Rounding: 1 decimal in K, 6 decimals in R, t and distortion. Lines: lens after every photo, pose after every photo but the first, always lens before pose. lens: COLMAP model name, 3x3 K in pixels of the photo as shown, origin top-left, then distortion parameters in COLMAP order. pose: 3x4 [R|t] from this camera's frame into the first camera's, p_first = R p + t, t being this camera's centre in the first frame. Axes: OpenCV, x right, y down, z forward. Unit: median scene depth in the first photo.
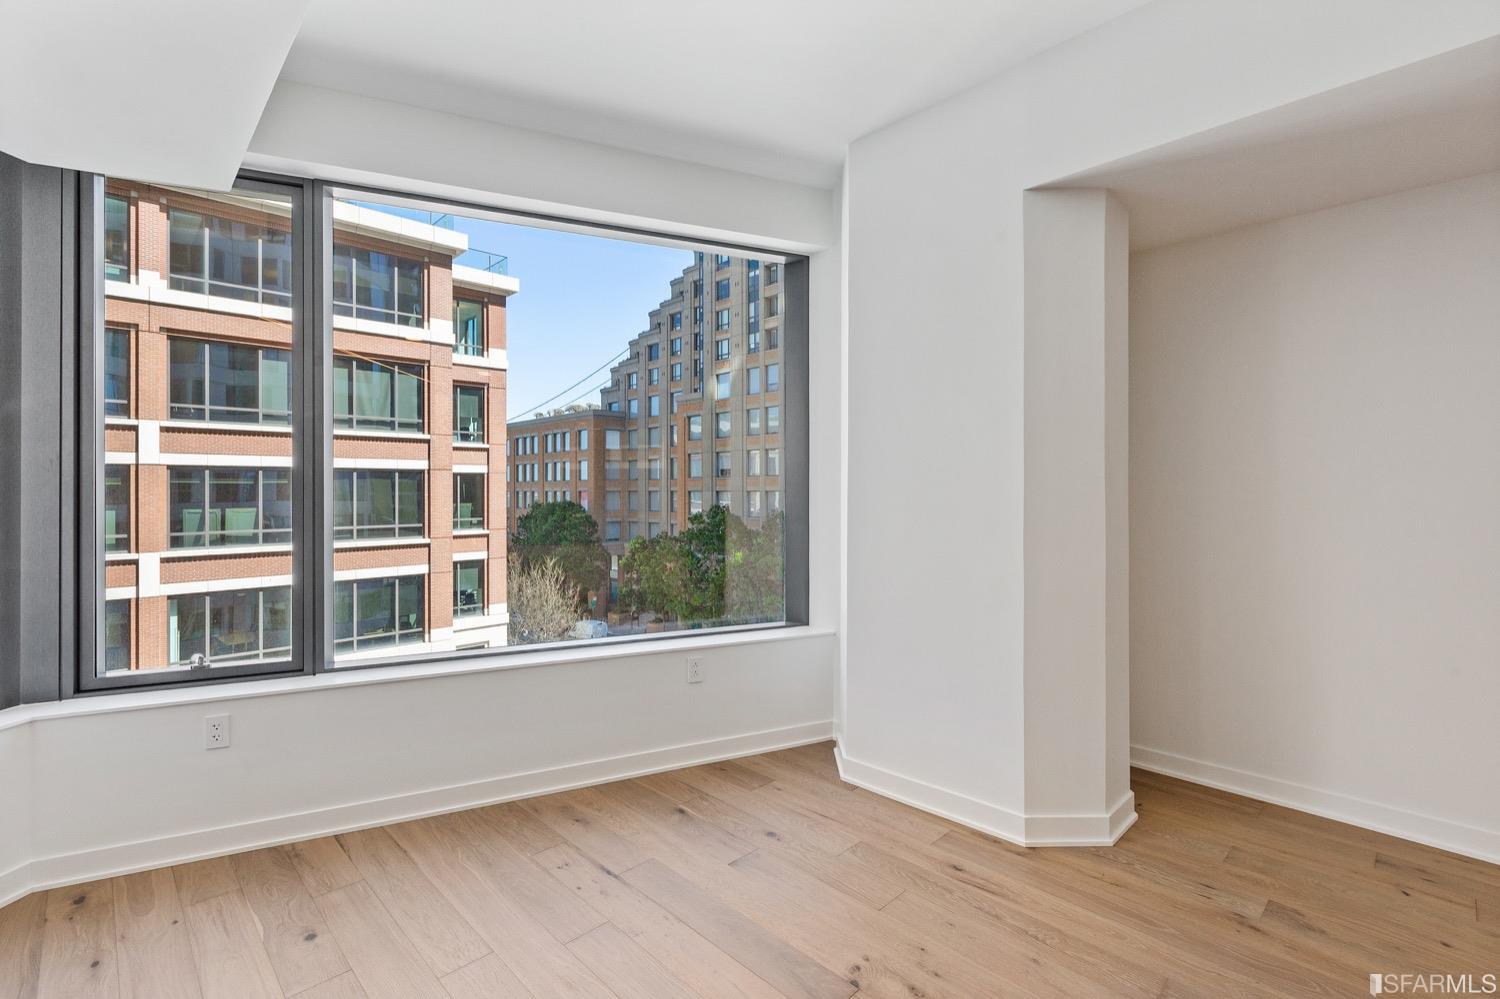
lens RADIAL K [[680.4, 0, 758.2], [0, 680.4, 485.9], [0, 0, 1]] dist [0.000536, -0.000141]
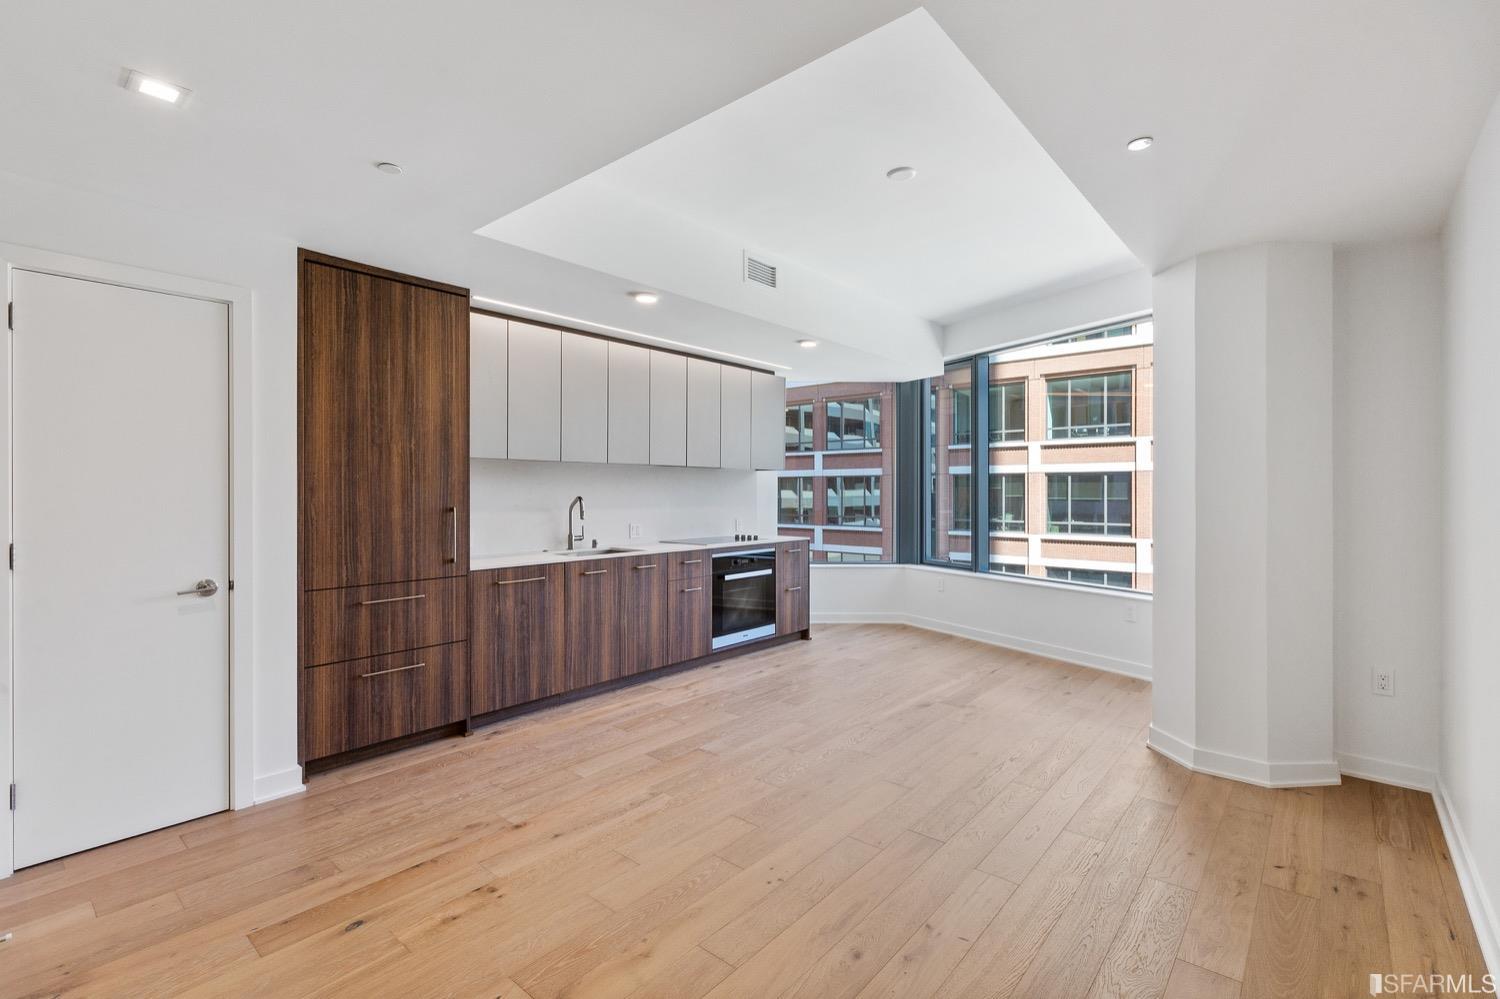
lens RADIAL K [[681.3, 0, 753.5], [0, 681.3, 493.8], [0, 0, 1]] dist [-0.000469, -0.000615]
pose [[0.087599, 0.005955, -0.996138, 0.151015], [0.002169, 0.999979, 0.006169, -0.000082], [0.996153, -0.002701, 0.087585, 0.006136]]
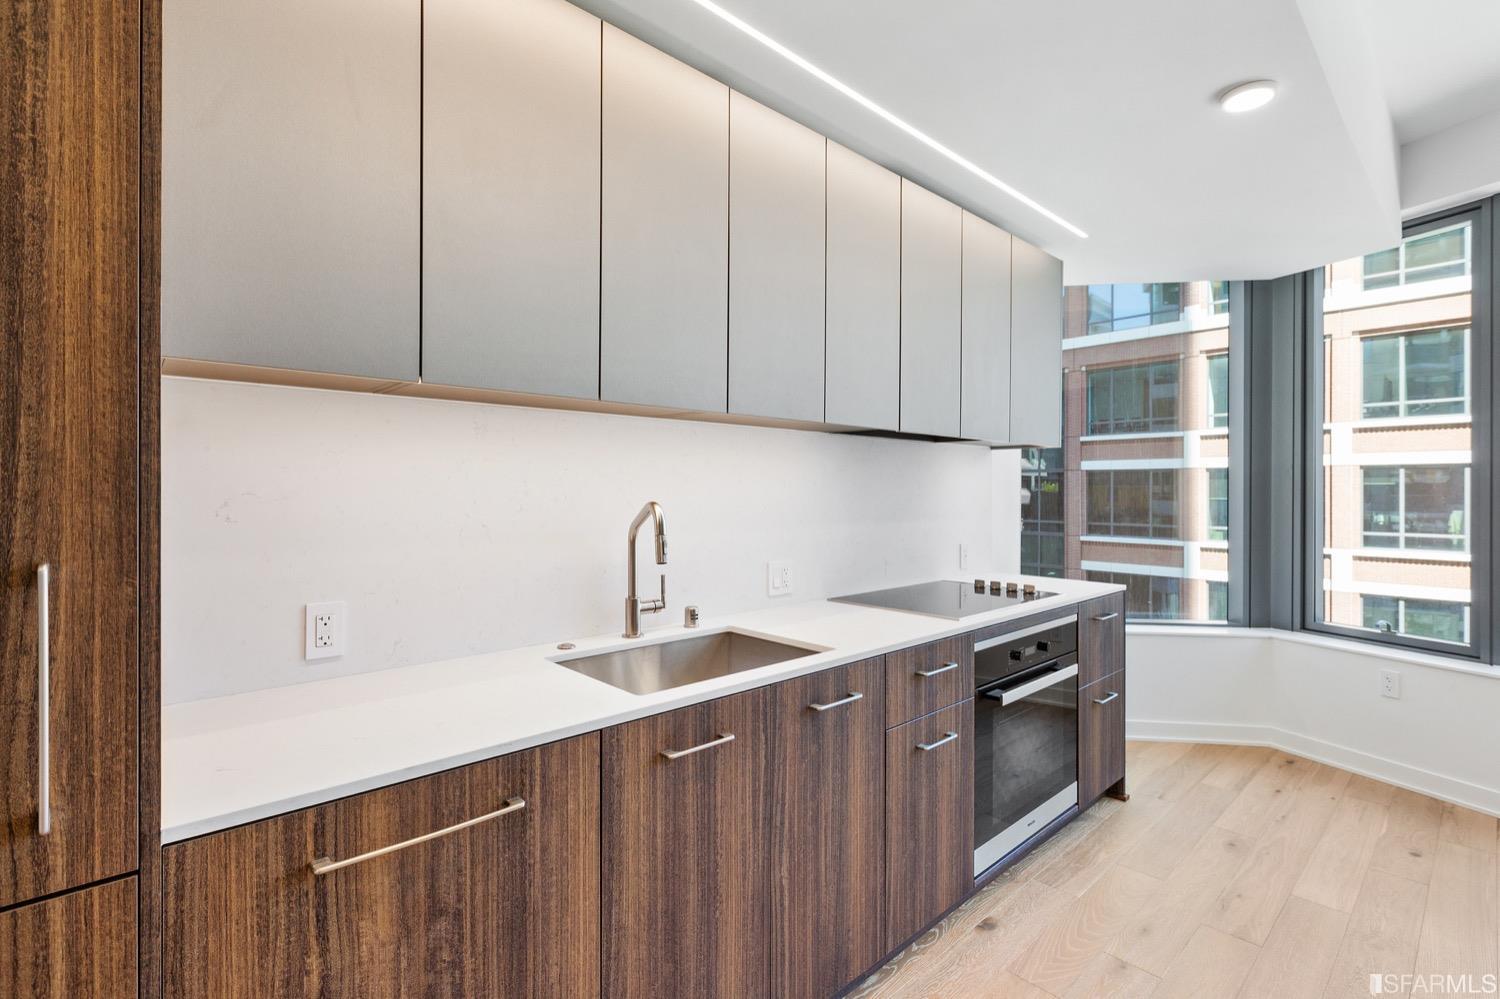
lens RADIAL K [[690.1, 0, 751.9], [0, 690.1, 490.6], [0, 0, 1]] dist [0.002257, -0.000547]
pose [[-0.033945, 0.003763, -0.999417, 0.044448], [0.001045, 0.999992, 0.003730, 0.000234], [0.999423, -0.000918, -0.033948, -0.010558]]
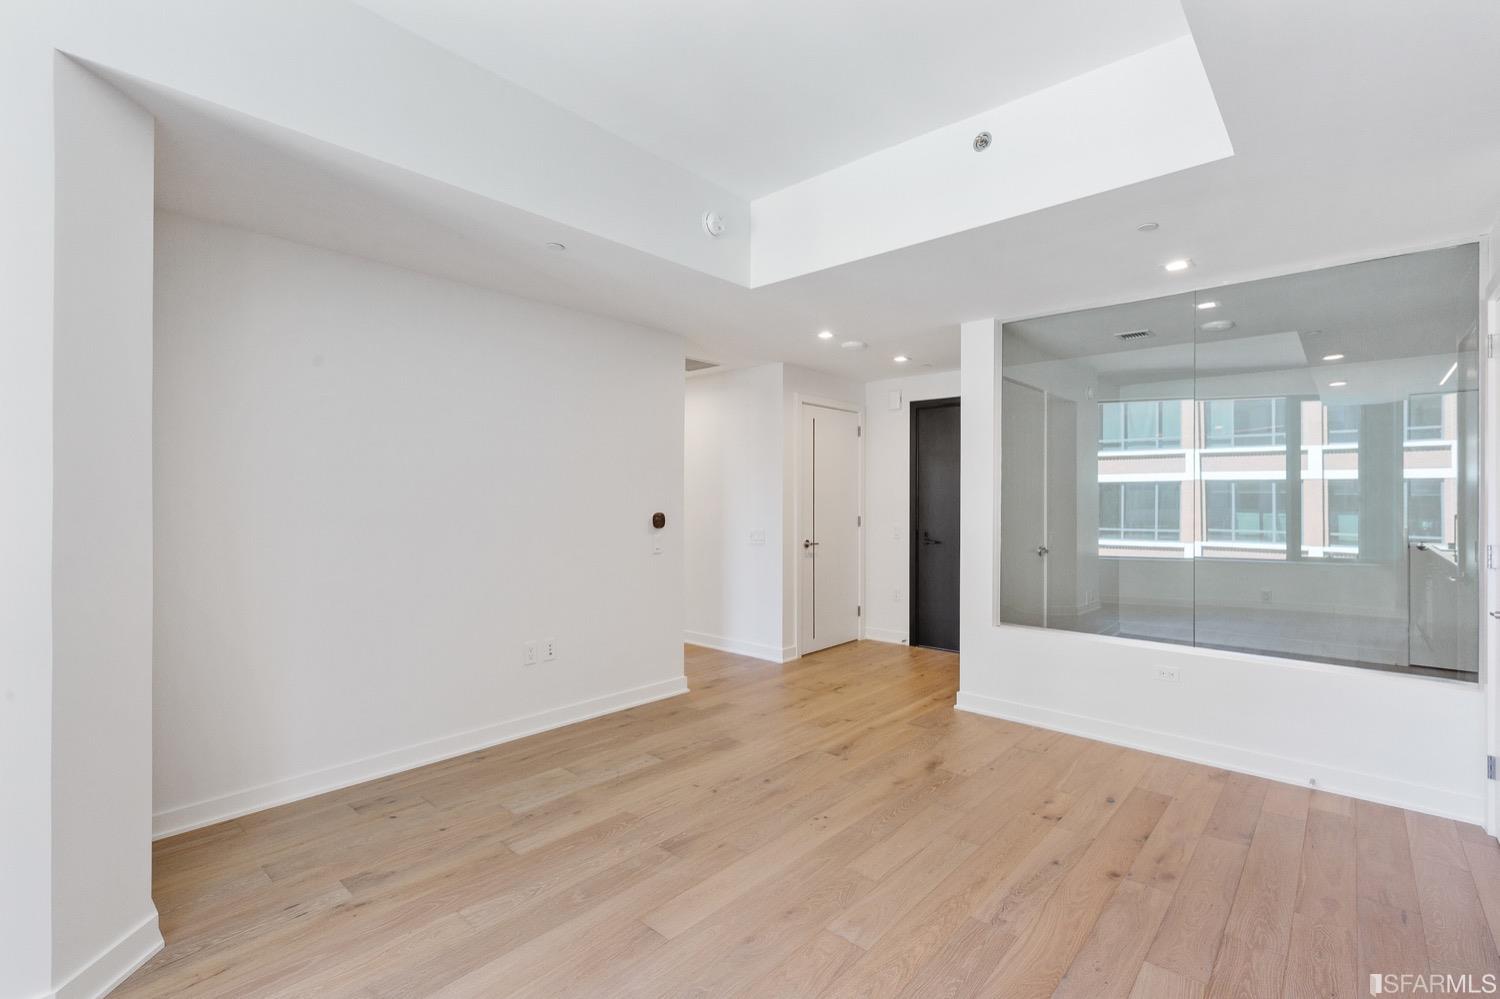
lens RADIAL K [[678.8, 0, 753.6], [0, 678.8, 498.1], [0, 0, 1]] dist [0.001203, -0.000427]
pose [[-0.068634, 0.004353, 0.997632, -0.027993], [-0.004186, 0.999980, -0.004651, 0.000529], [-0.997633, -0.004495, -0.068615, 0.032490]]
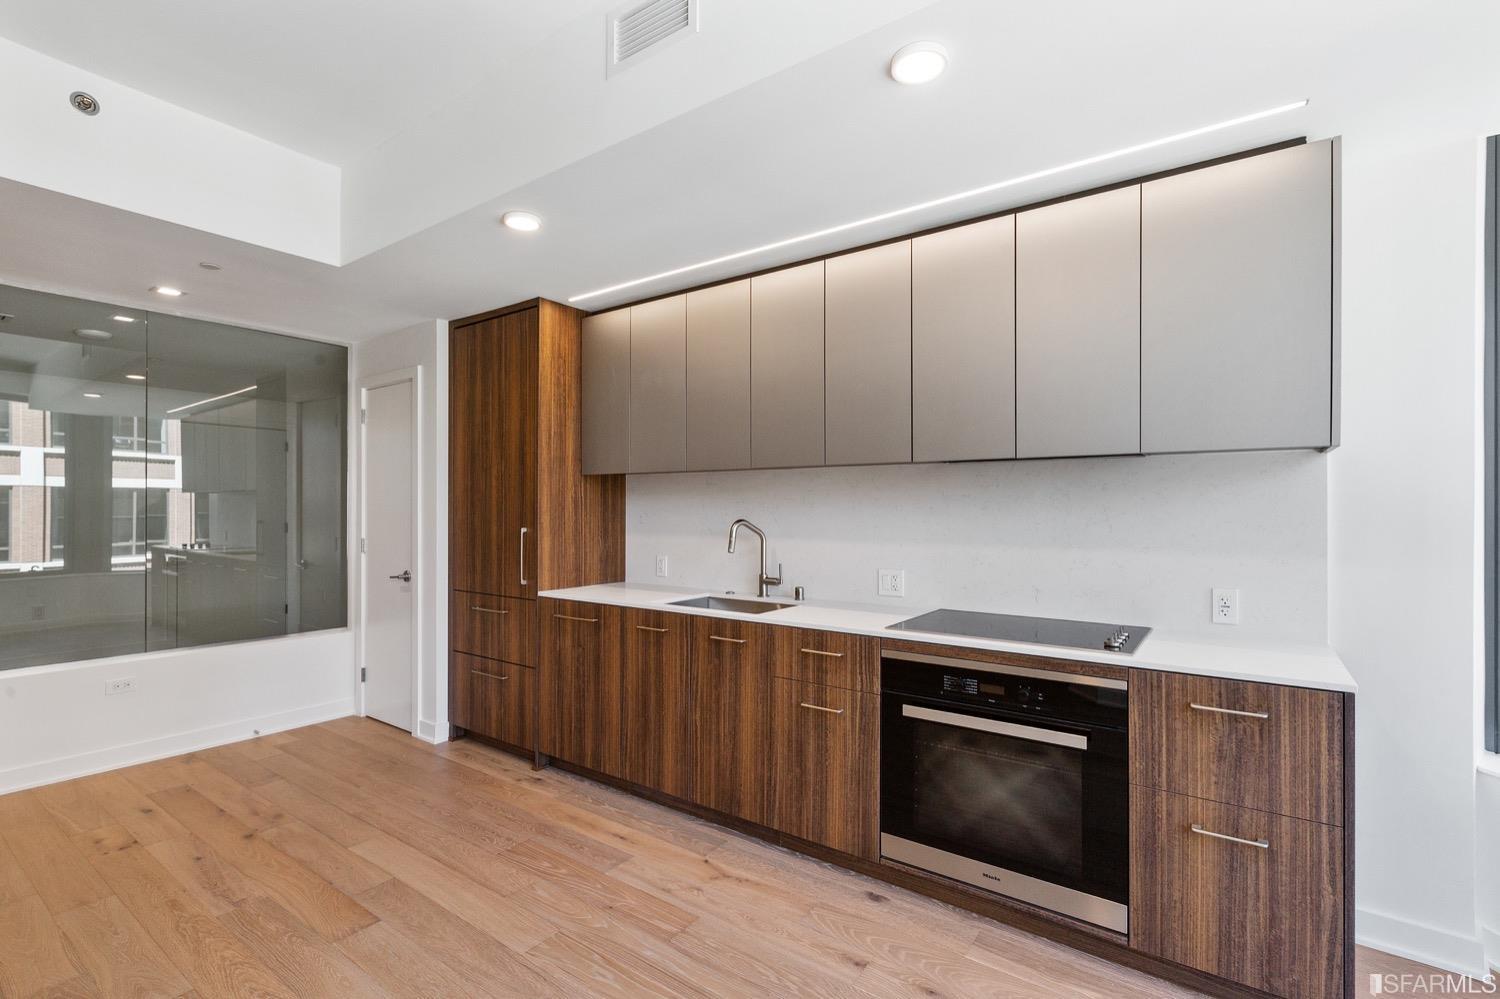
lens RADIAL K [[677.1, 0, 757.8], [0, 677.1, 508.4], [0, 0, 1]] dist [-0.001227, -0.000272]
pose [[-0.984450, 0.001315, -0.175658, -0.001644], [0.001771, 0.999995, -0.002438, -0.000058], [0.175654, -0.002711, -0.984448, 0.090797]]
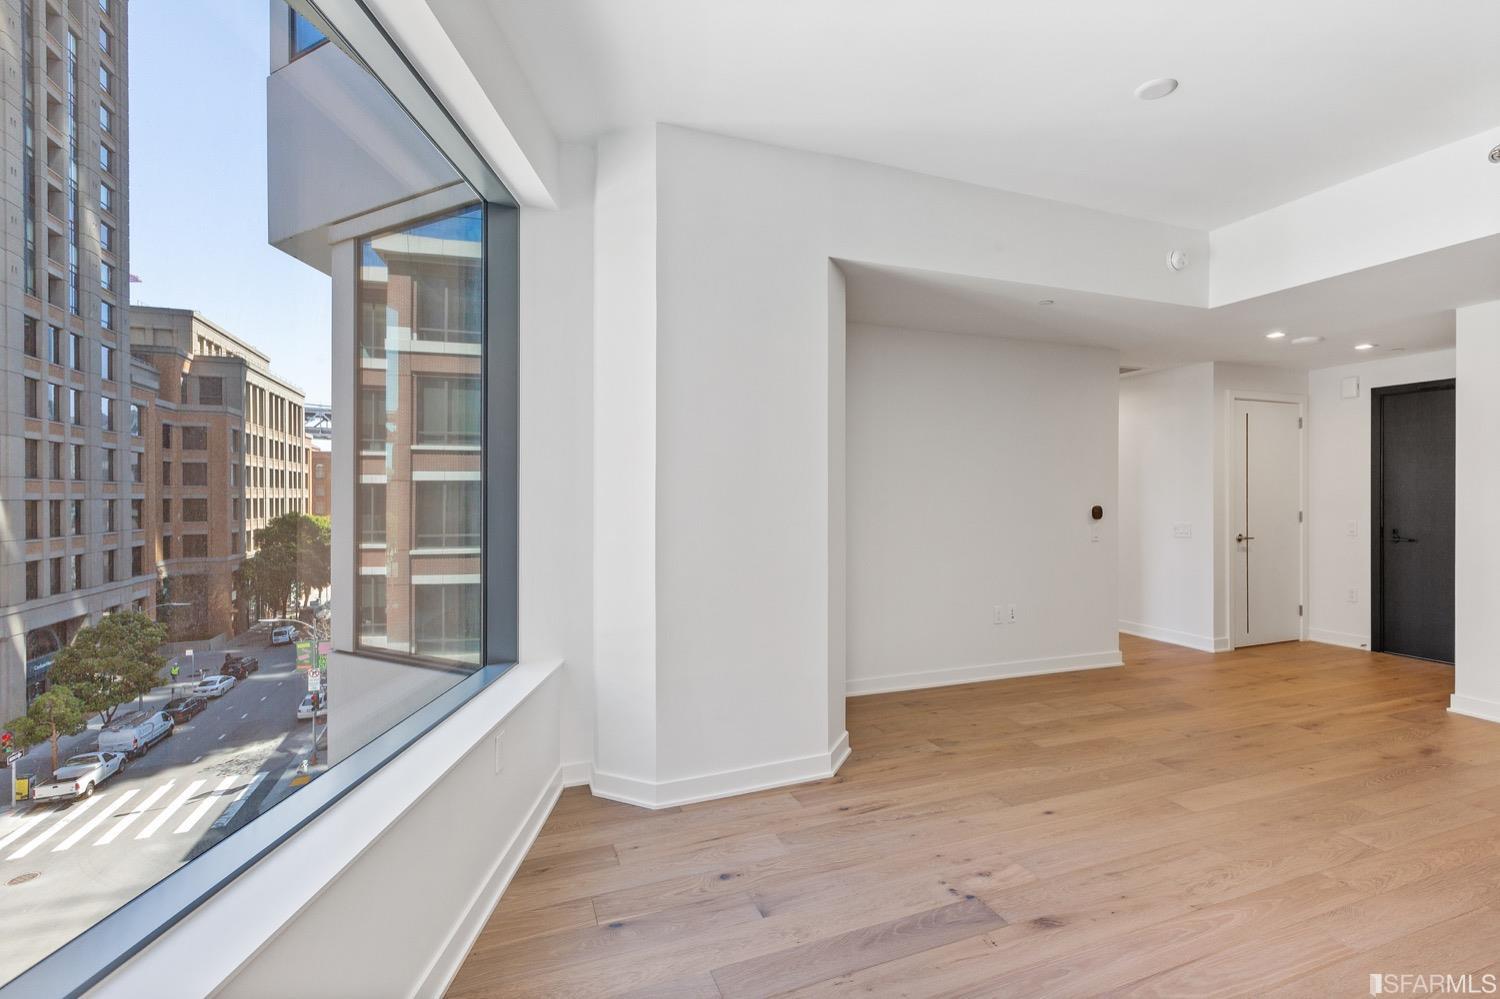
lens RADIAL K [[671.5, 0, 750.0], [0, 671.5, 499.5], [0, 0, 1]] dist [-0.000585, -0.000727]
pose [[0.403950, -0.002874, 0.914777, -0.071318], [-0.000606, 0.999994, 0.003409, 0.000917], [-0.914781, -0.001932, 0.403946, 0.055978]]
